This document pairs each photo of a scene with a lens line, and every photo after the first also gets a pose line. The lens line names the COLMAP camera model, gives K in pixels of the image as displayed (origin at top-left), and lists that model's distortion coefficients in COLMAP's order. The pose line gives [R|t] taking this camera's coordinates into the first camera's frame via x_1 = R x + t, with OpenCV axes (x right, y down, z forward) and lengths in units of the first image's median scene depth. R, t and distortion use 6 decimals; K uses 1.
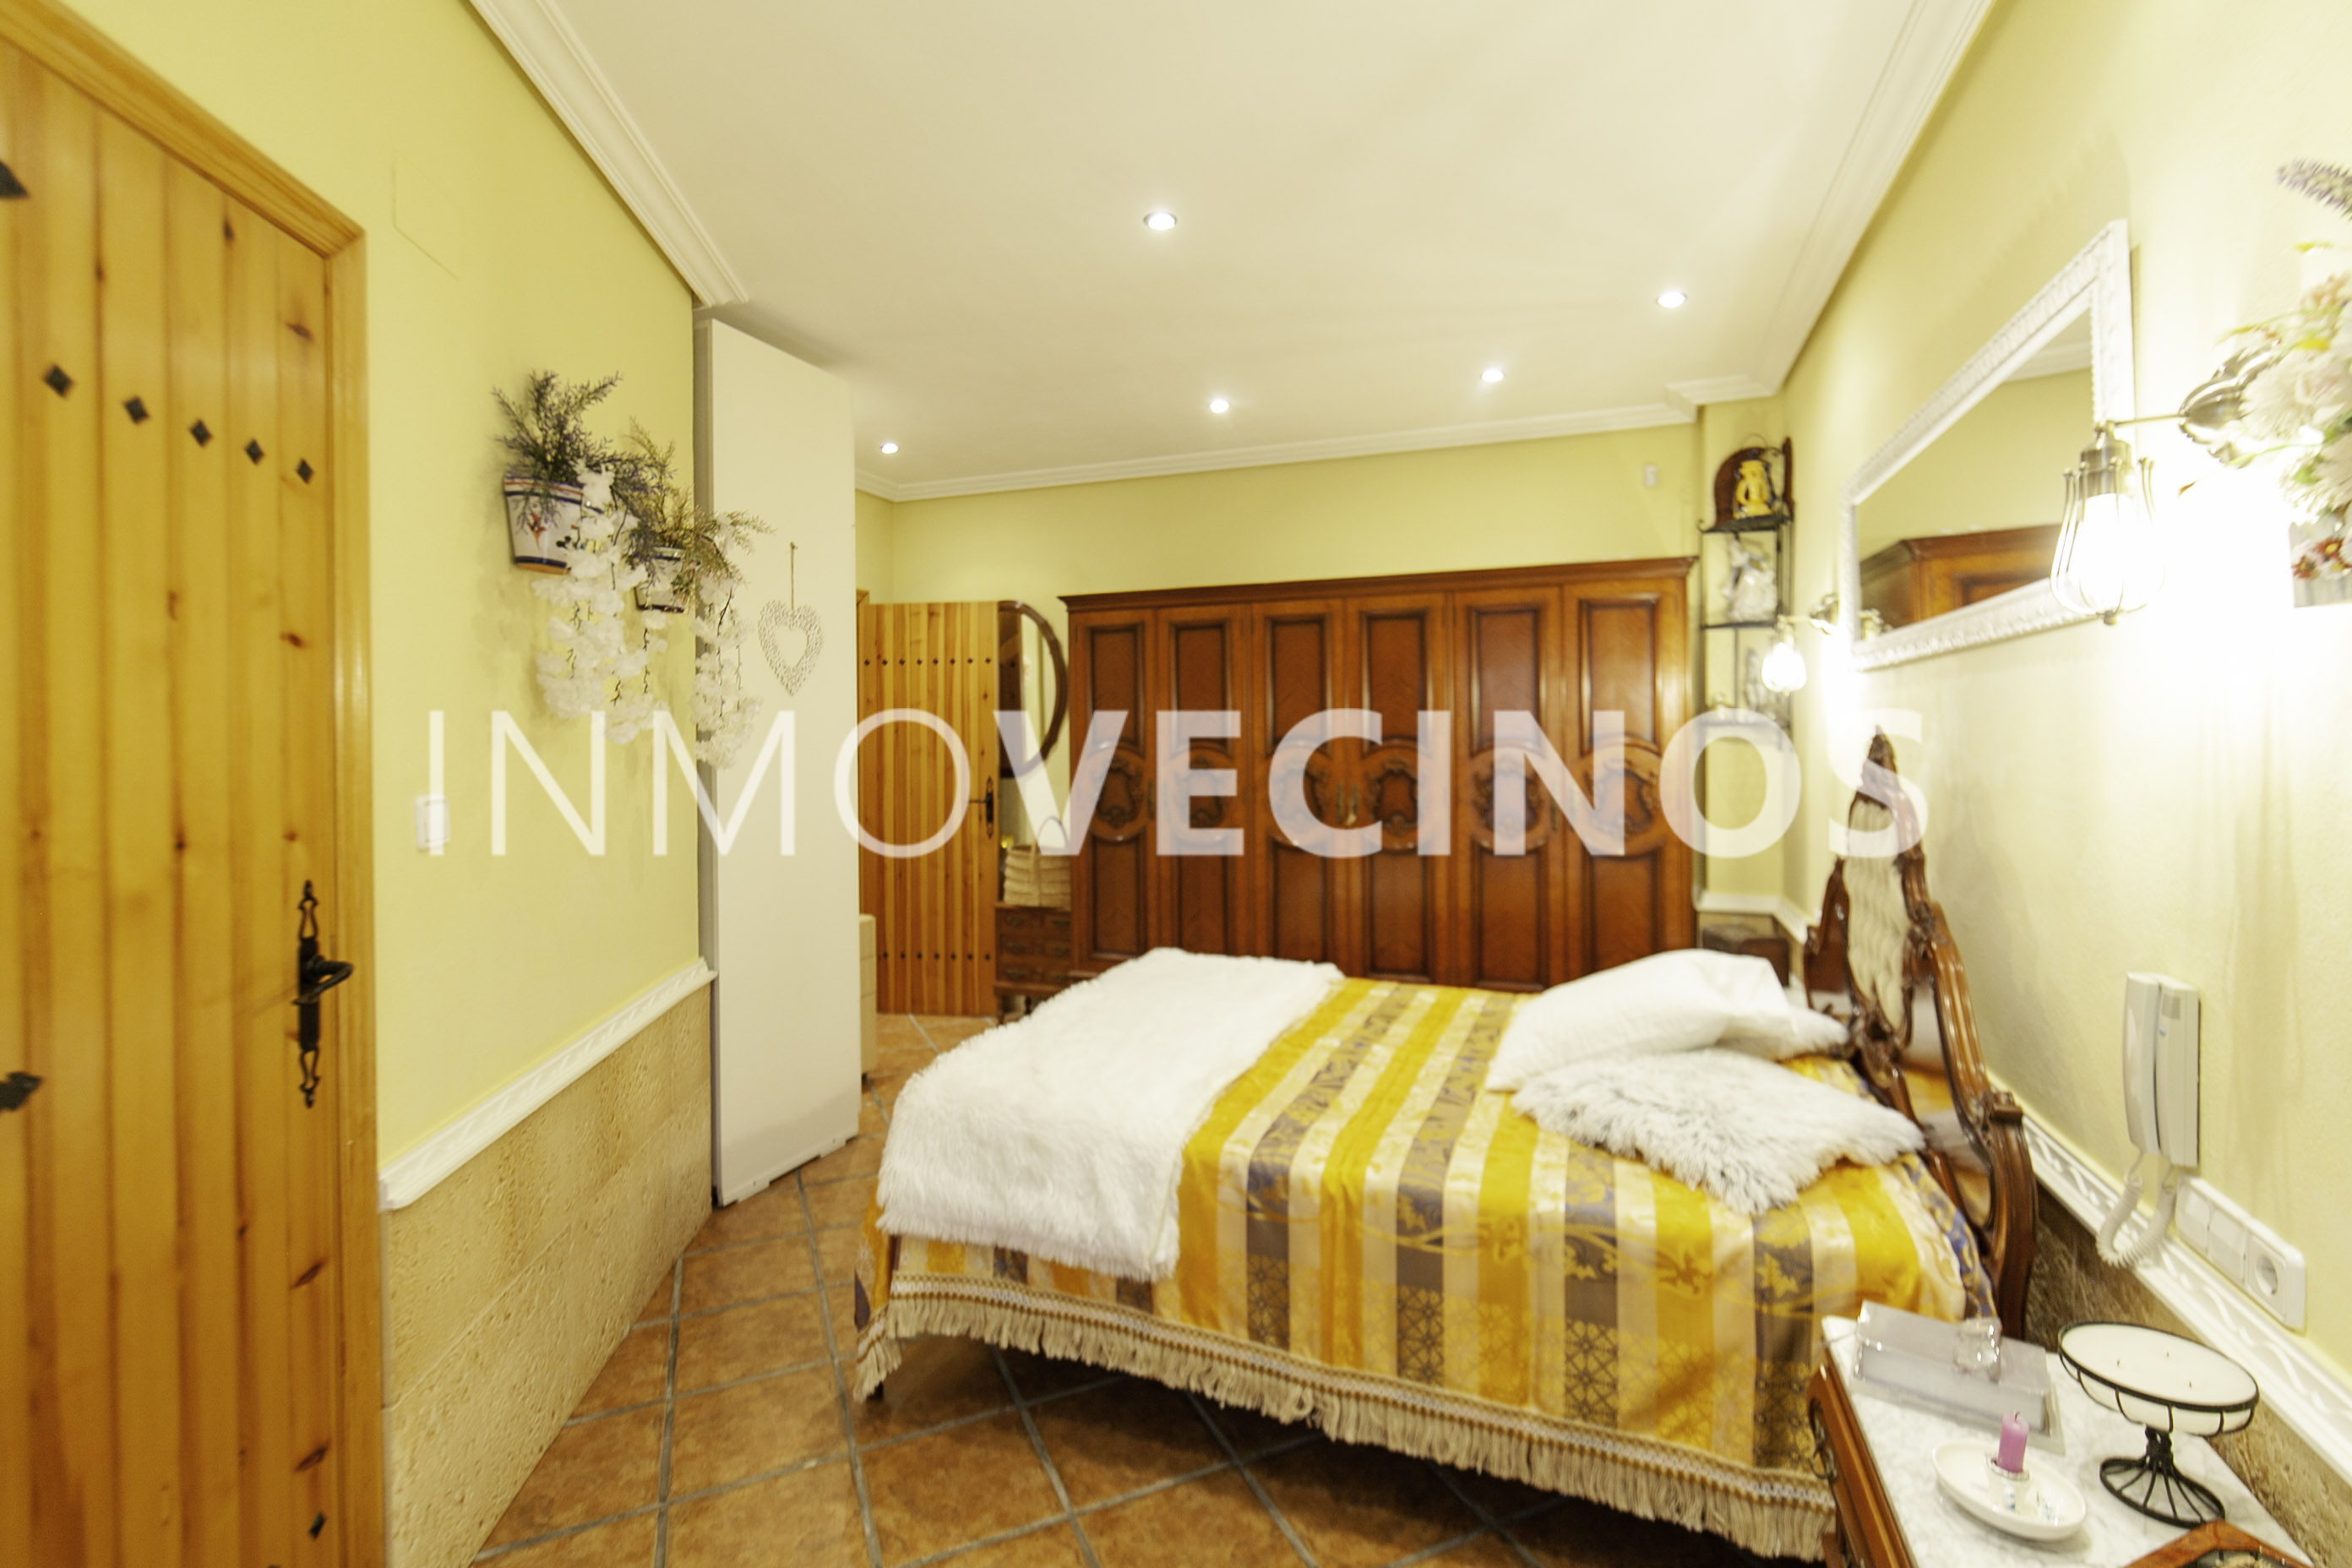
lens RADIAL K [[1079.9, 0, 1177.3], [0, 1079.9, 738.2], [0, 0, 1]] dist [-0.000584, -0.000307]
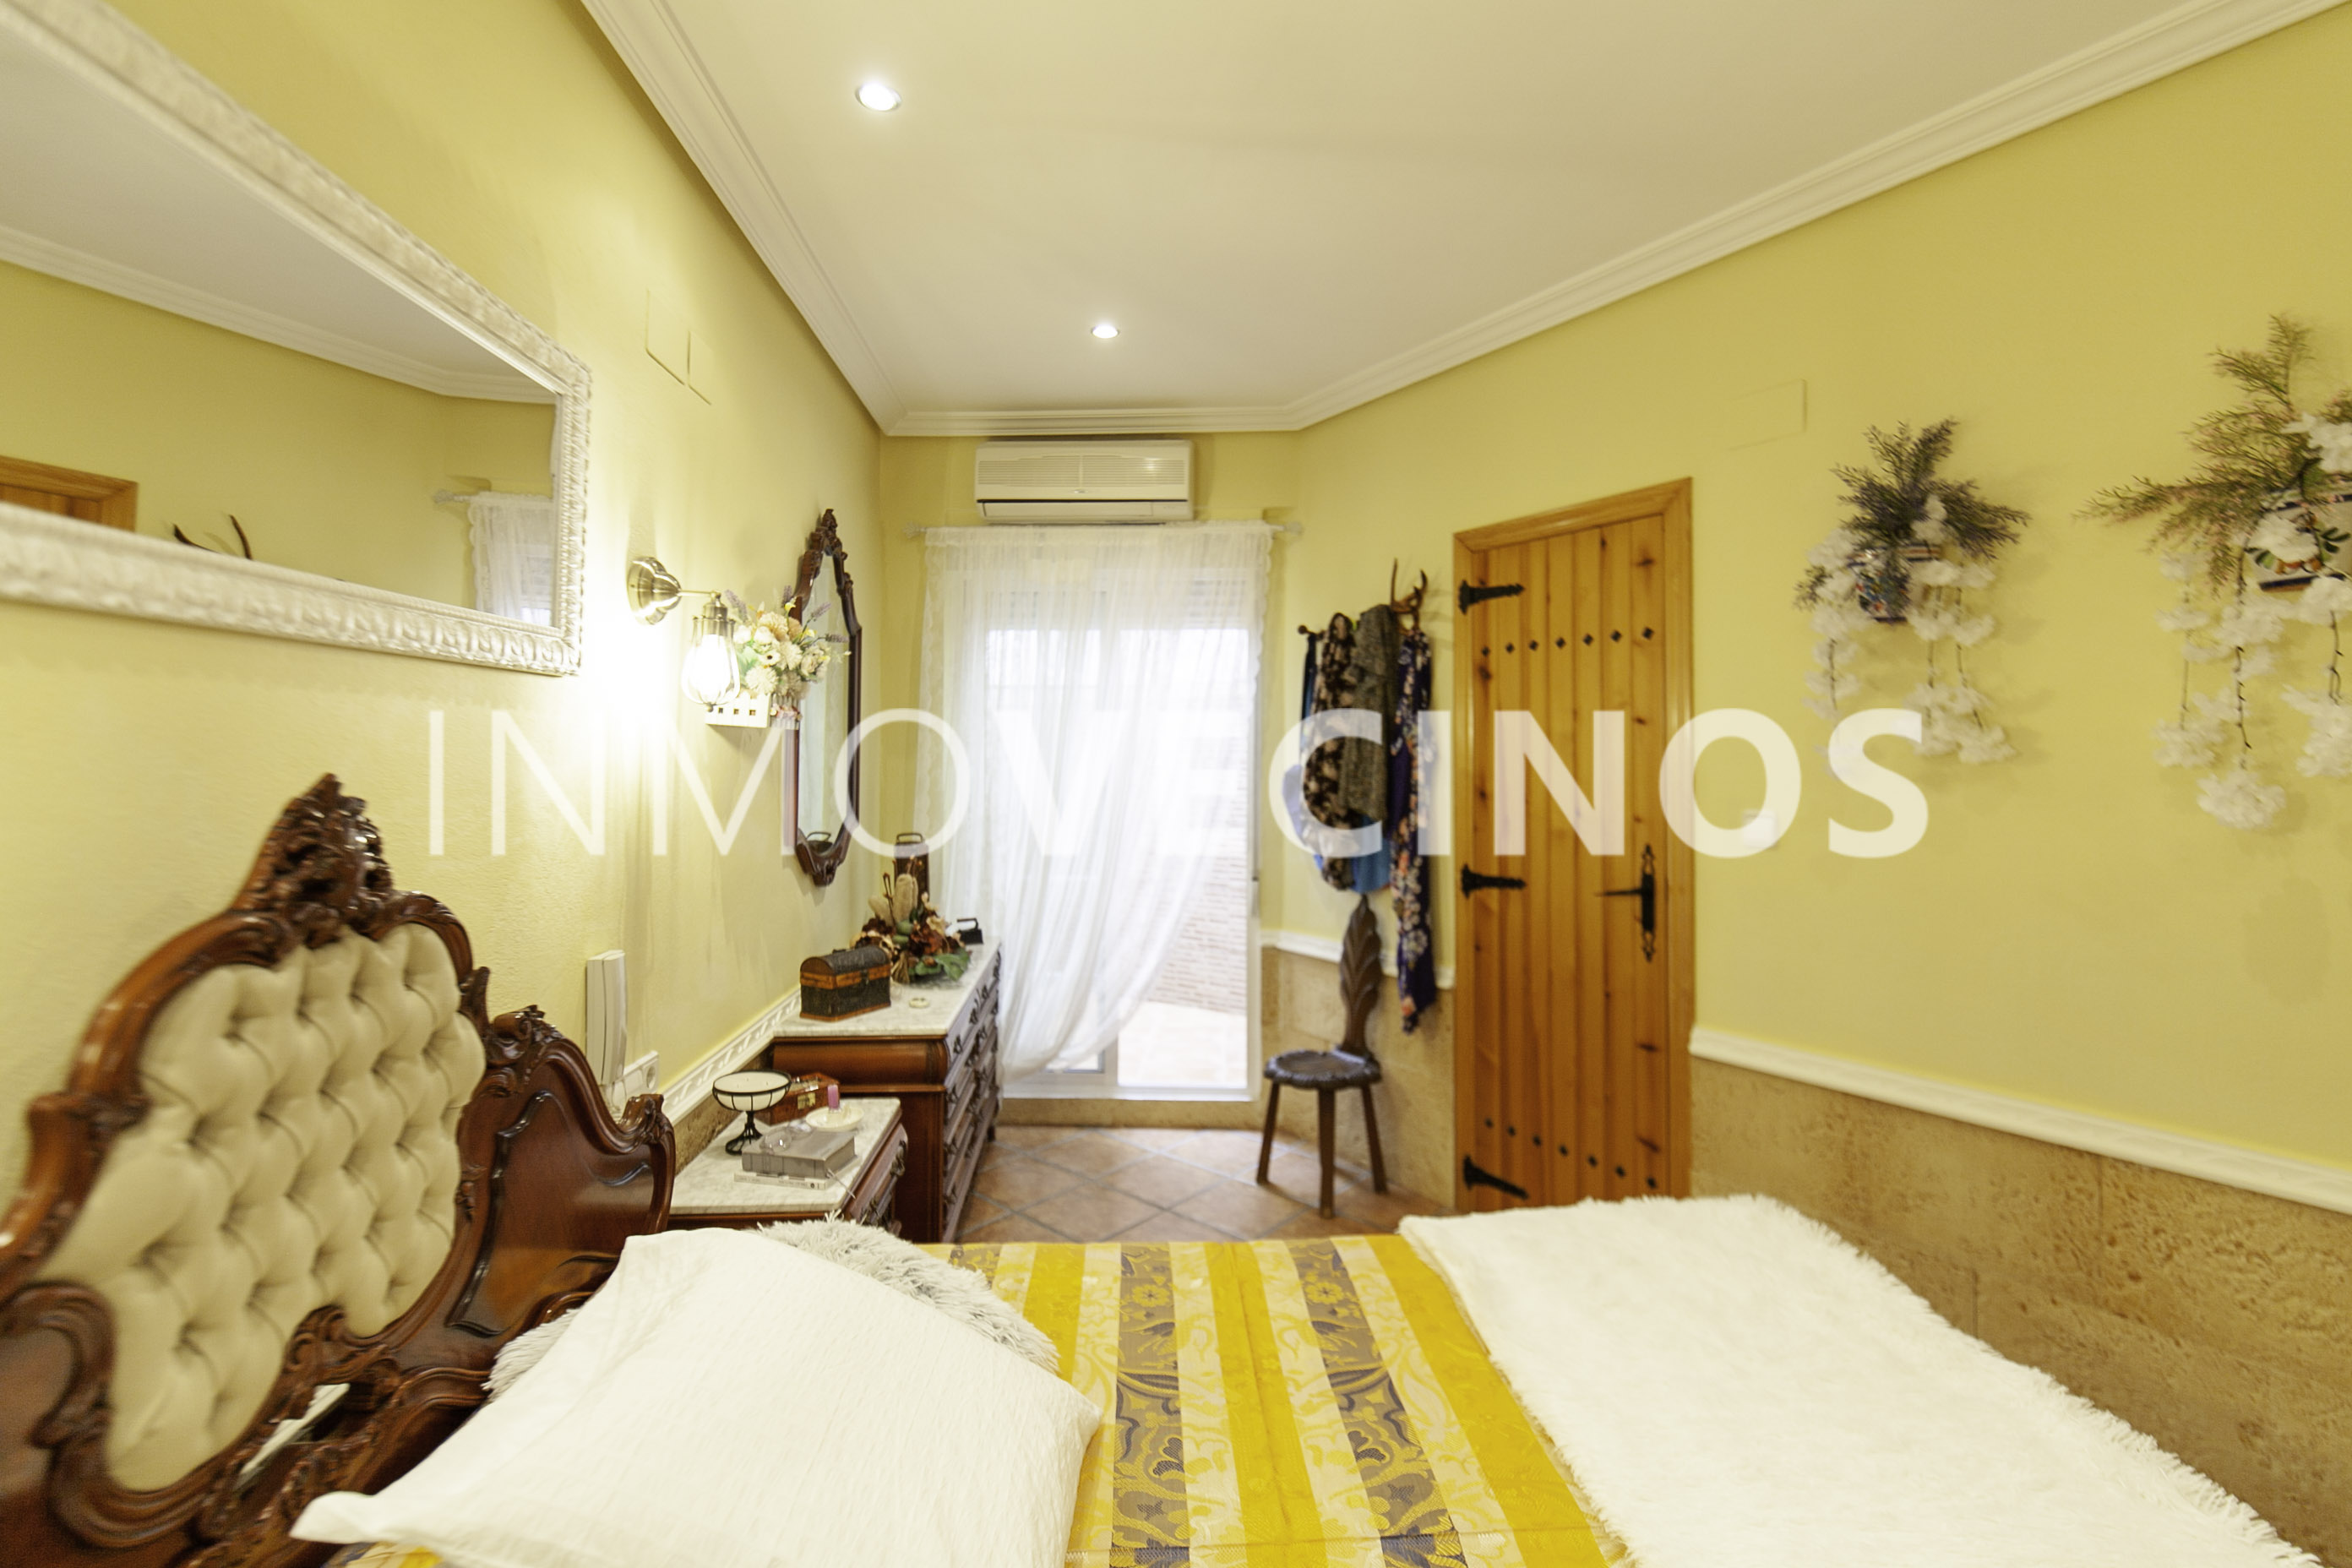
lens RADIAL K [[1079.9, 0, 1177.3], [0, 1079.9, 738.2], [0, 0, 1]] dist [-0.000584, -0.000307]
pose [[-0.911206, -0.002681, -0.411942, 0.702356], [0.001563, 0.999949, -0.009966, -0.036942], [0.411948, -0.009725, -0.911156, 2.222601]]
